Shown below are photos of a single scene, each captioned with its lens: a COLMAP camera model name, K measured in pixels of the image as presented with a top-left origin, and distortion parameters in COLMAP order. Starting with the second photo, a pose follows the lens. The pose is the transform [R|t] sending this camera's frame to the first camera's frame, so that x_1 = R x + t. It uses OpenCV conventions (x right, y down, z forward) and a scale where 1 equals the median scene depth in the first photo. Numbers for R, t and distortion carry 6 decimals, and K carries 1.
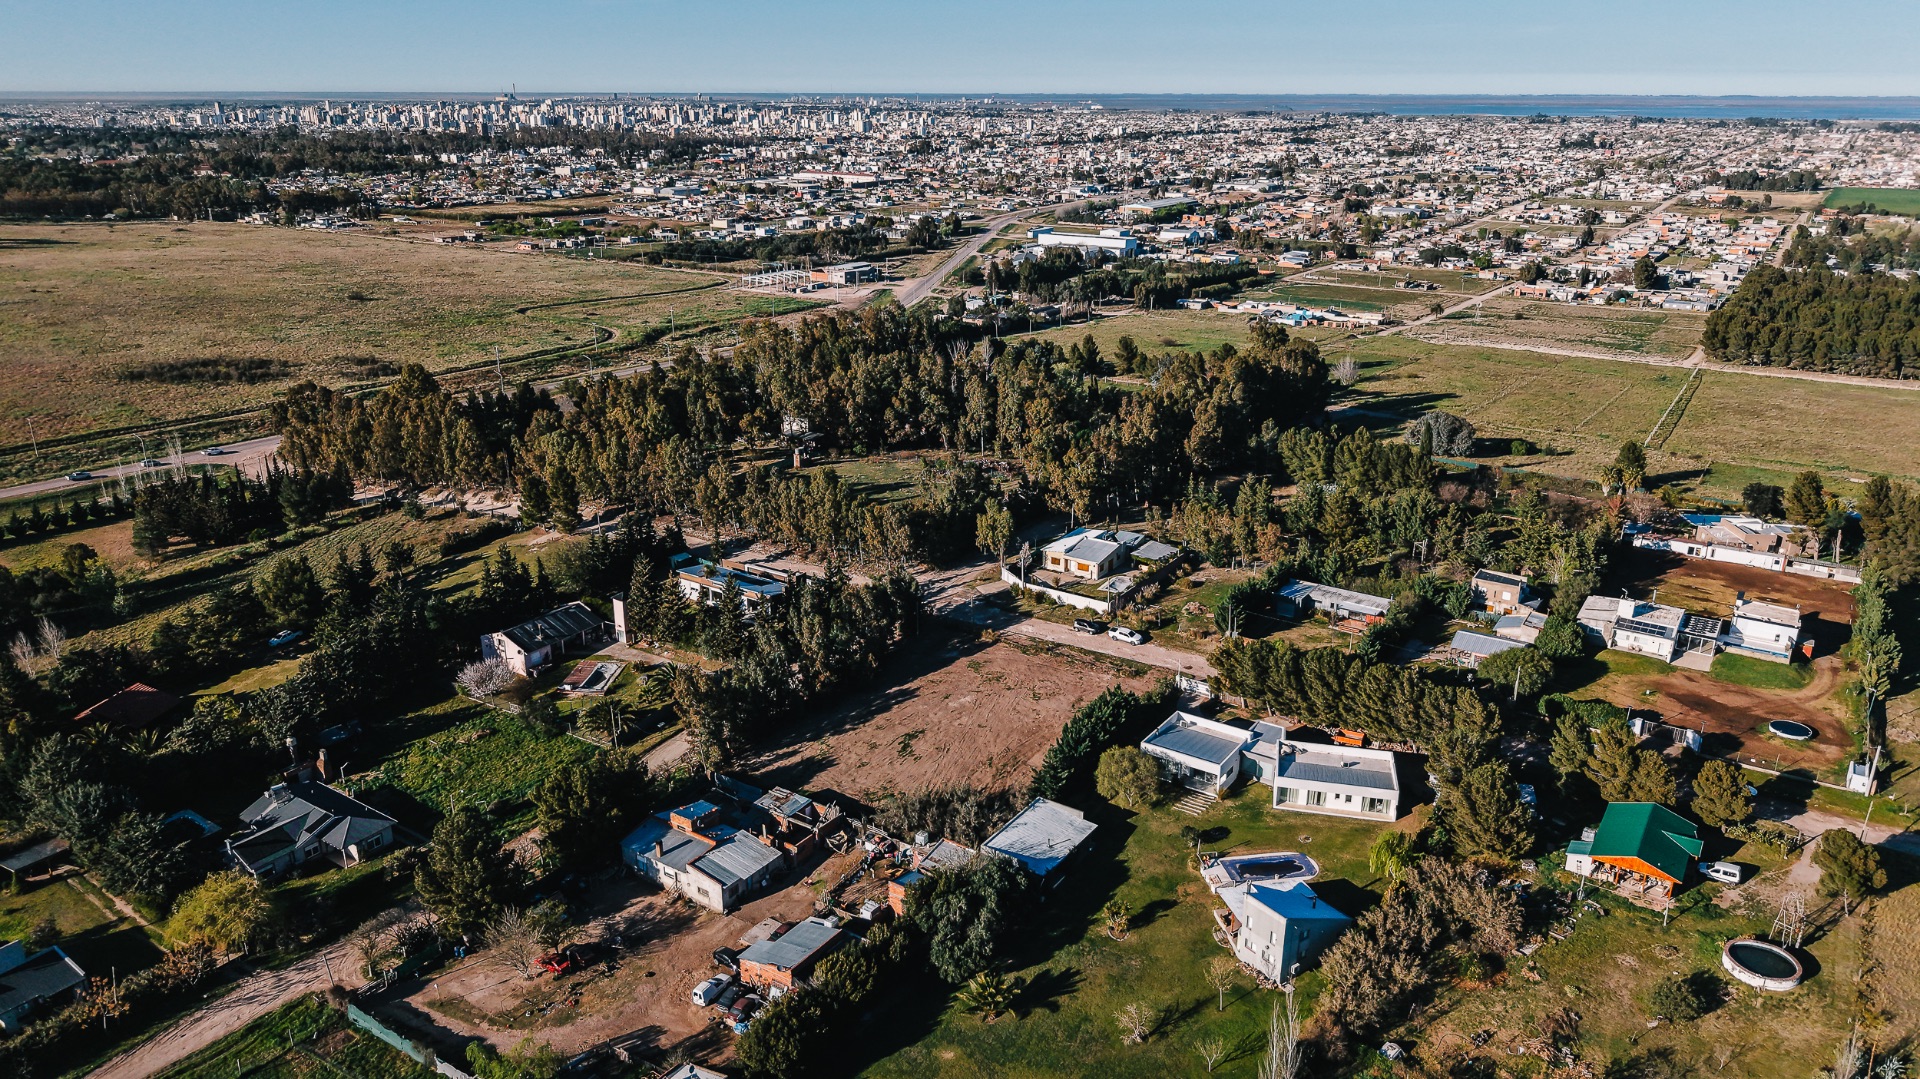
lens RADIAL K [[1325.0, 0, 960.0], [0, 1325.0, 539.5], [0, 0, 1]] dist [-0.006061, -0.002852]
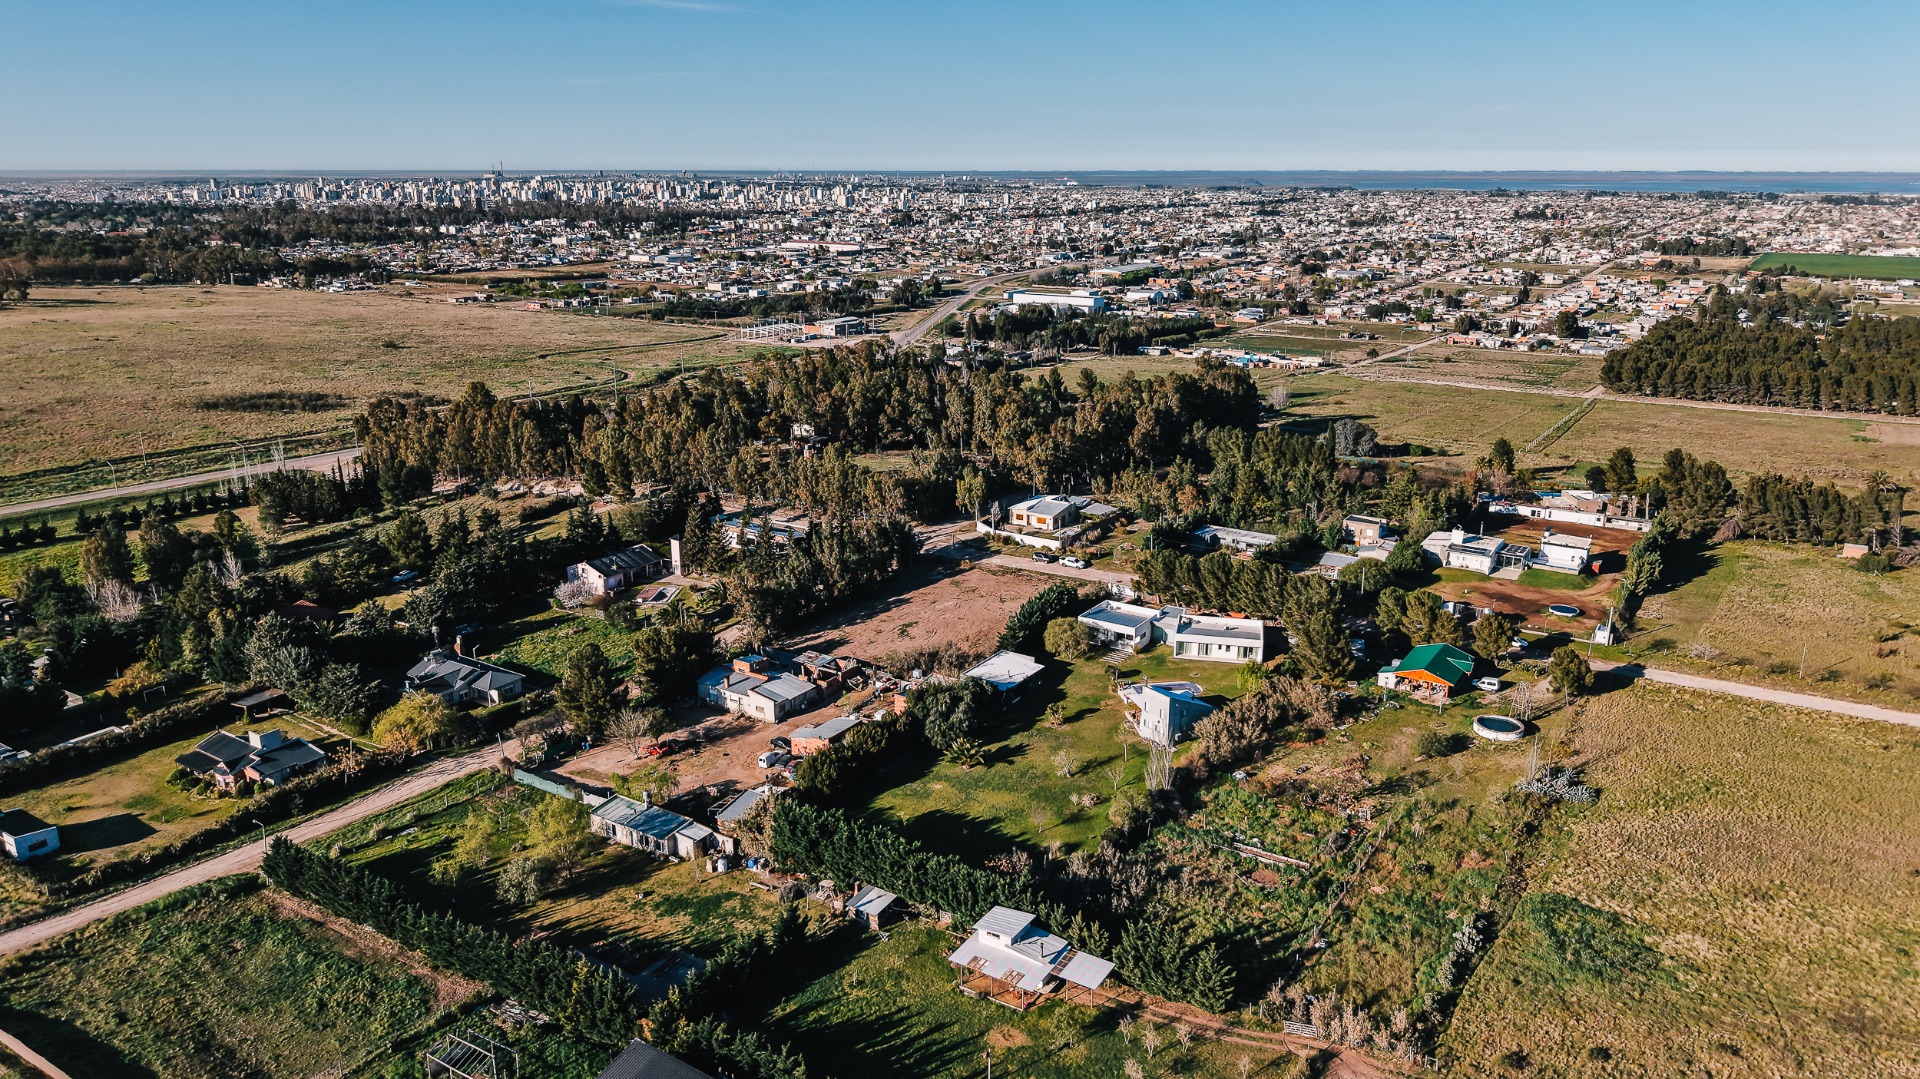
lens RADIAL K [[1331.3, 0, 960.0], [0, 1331.3, 539.5], [0, 0, 1]] dist [0.006716, -0.026146]
pose [[0.999885, -0.005219, 0.014258, -0.001557], [0.006002, 0.998440, -0.055505, 0.076952], [-0.013946, 0.055584, 0.998357, -0.184013]]
